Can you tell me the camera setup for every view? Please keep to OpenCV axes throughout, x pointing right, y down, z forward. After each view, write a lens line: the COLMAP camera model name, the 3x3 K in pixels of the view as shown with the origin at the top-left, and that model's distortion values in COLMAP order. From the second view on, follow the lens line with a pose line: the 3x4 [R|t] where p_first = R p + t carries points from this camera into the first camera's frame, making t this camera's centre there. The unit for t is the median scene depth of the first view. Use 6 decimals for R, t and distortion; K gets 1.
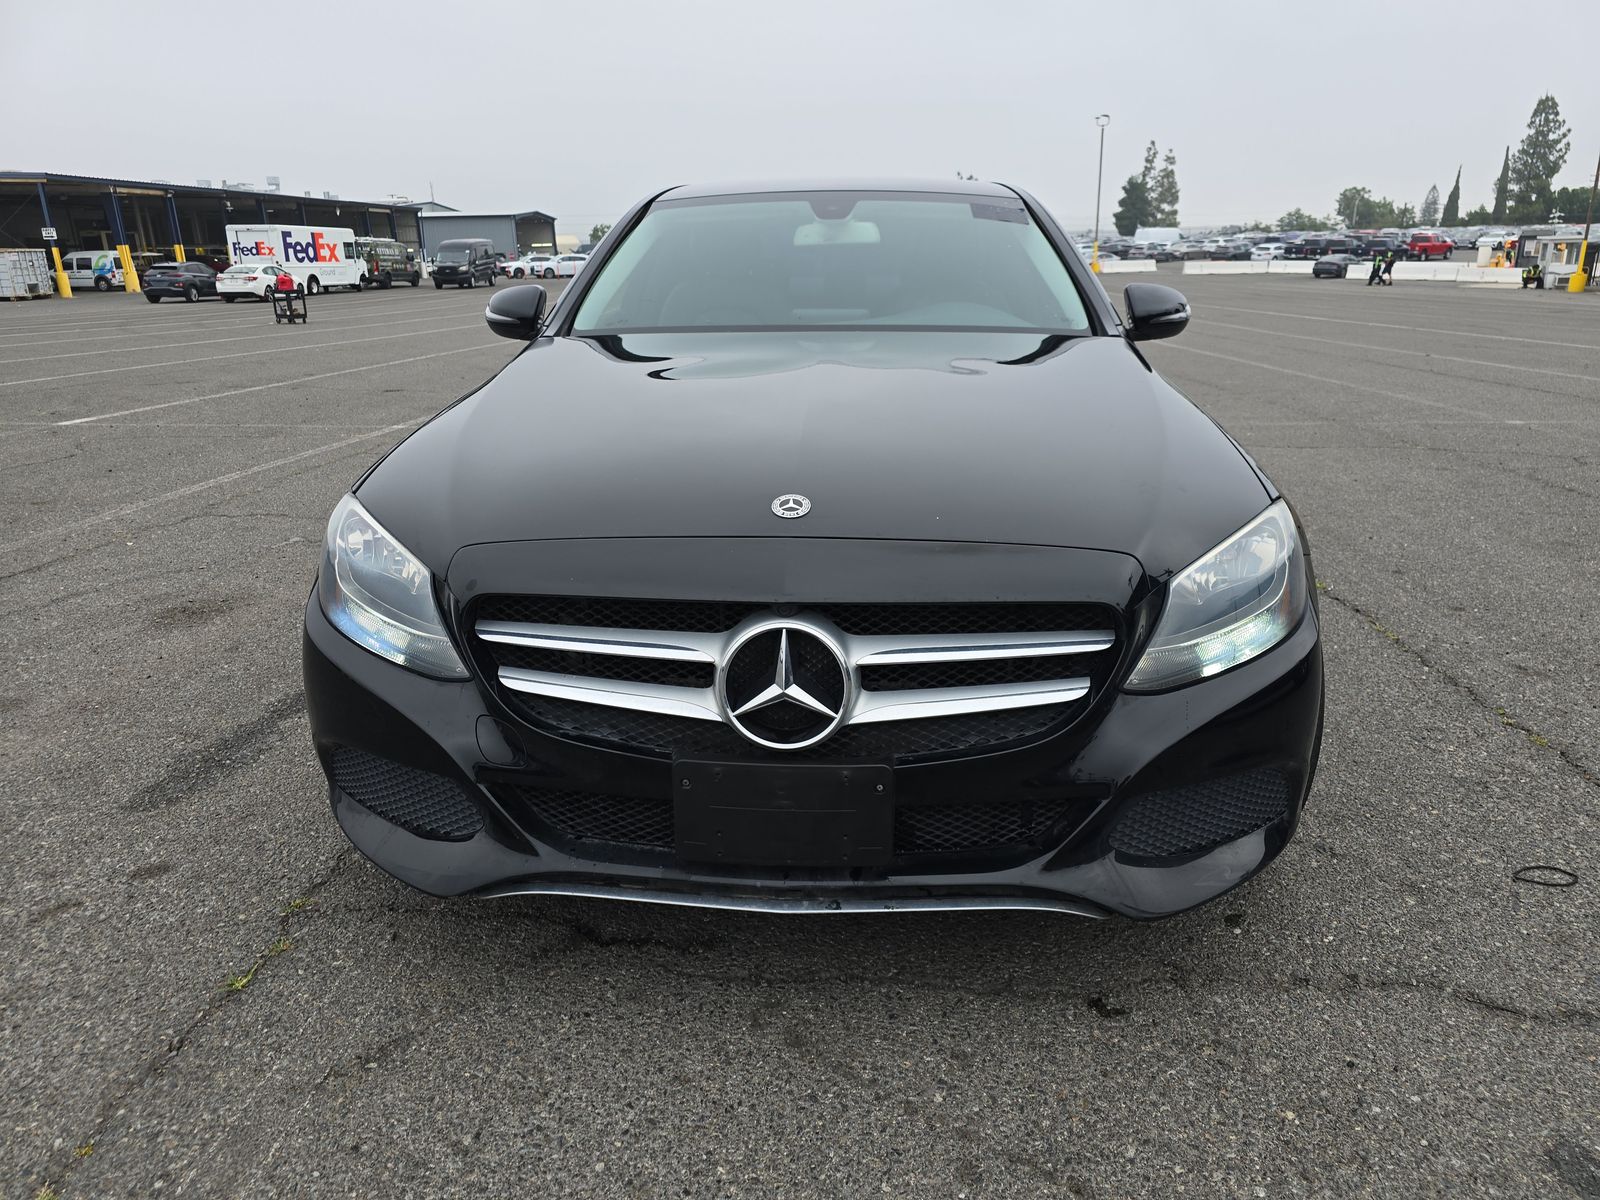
lens RADIAL K [[1164.5, 0, 800.0], [0, 1164.5, 600.0], [0, 0, 1]] dist [0.037004, -0.038541]
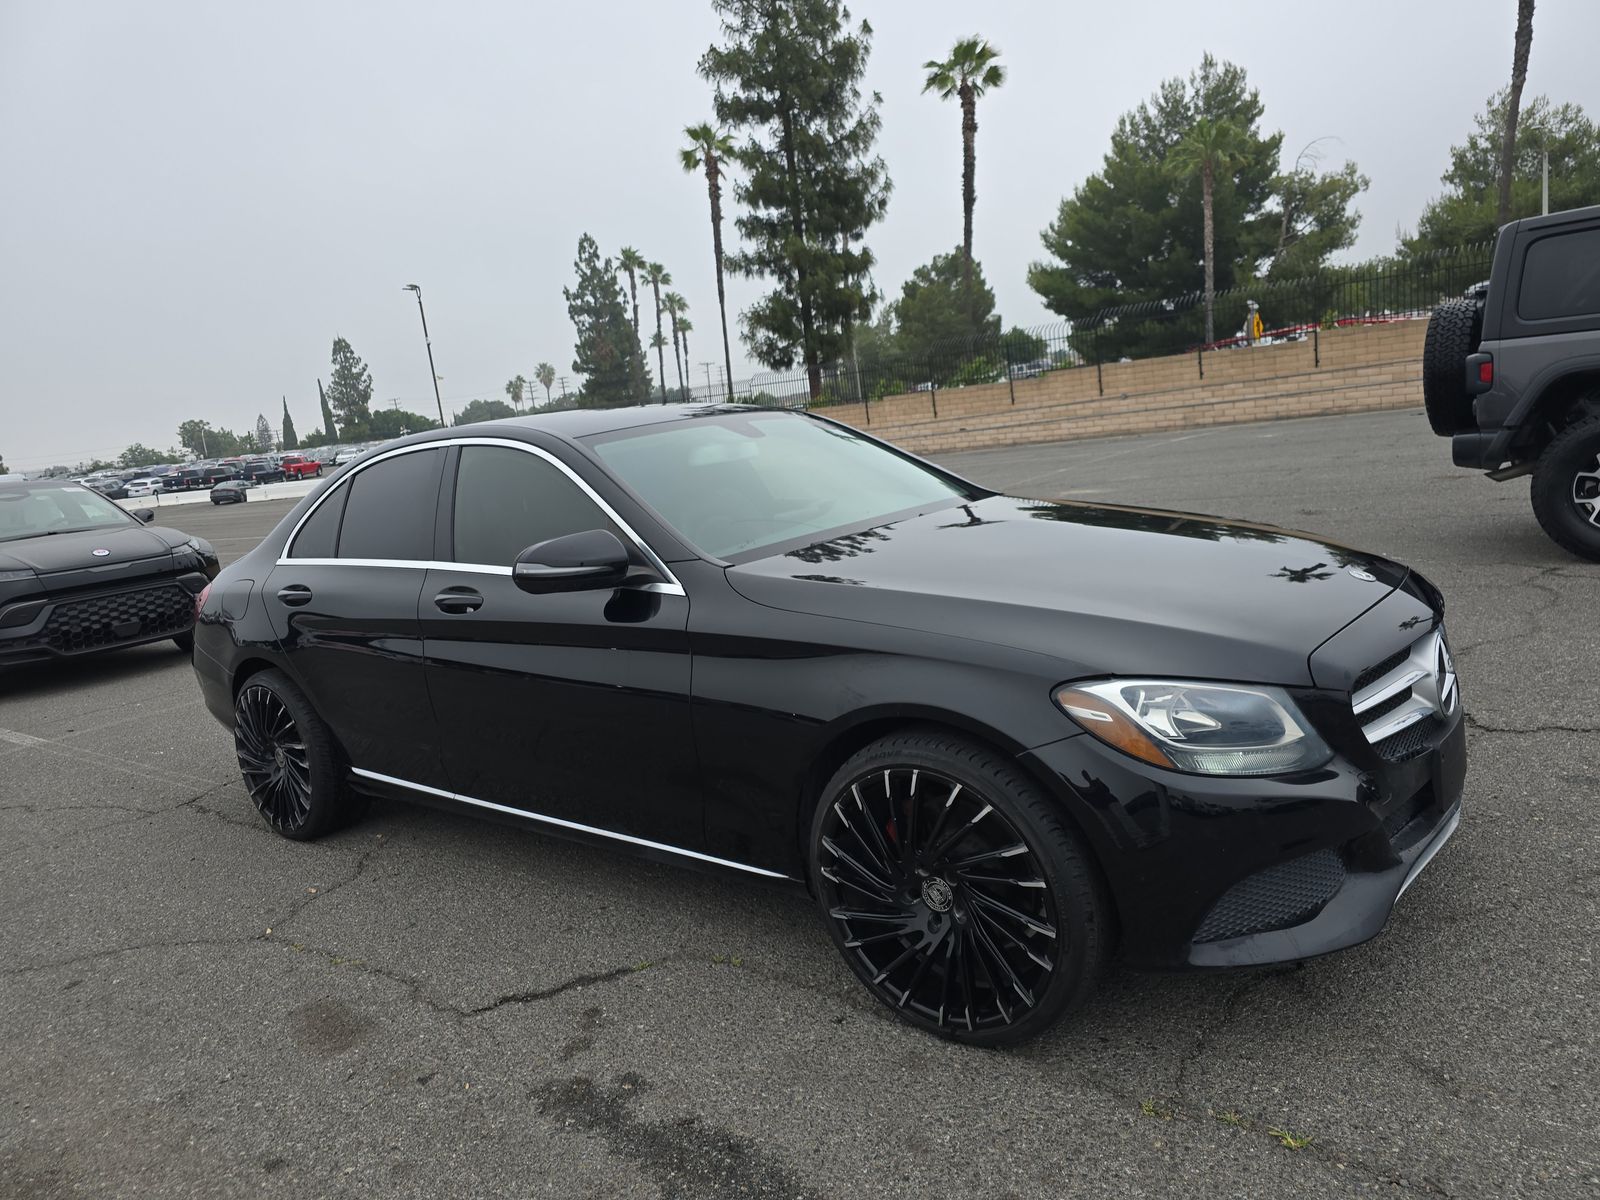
lens RADIAL K [[1156.7, 0, 796.7], [0, 1156.7, 560.9], [0, 0, 1]] dist [0.107505, -0.104196]
pose [[0.521340, -0.162277, 0.837777, -0.150145], [0.339817, 0.940033, -0.029380, -0.027375], [-0.782770, 0.300008, 0.545221, 0.062006]]
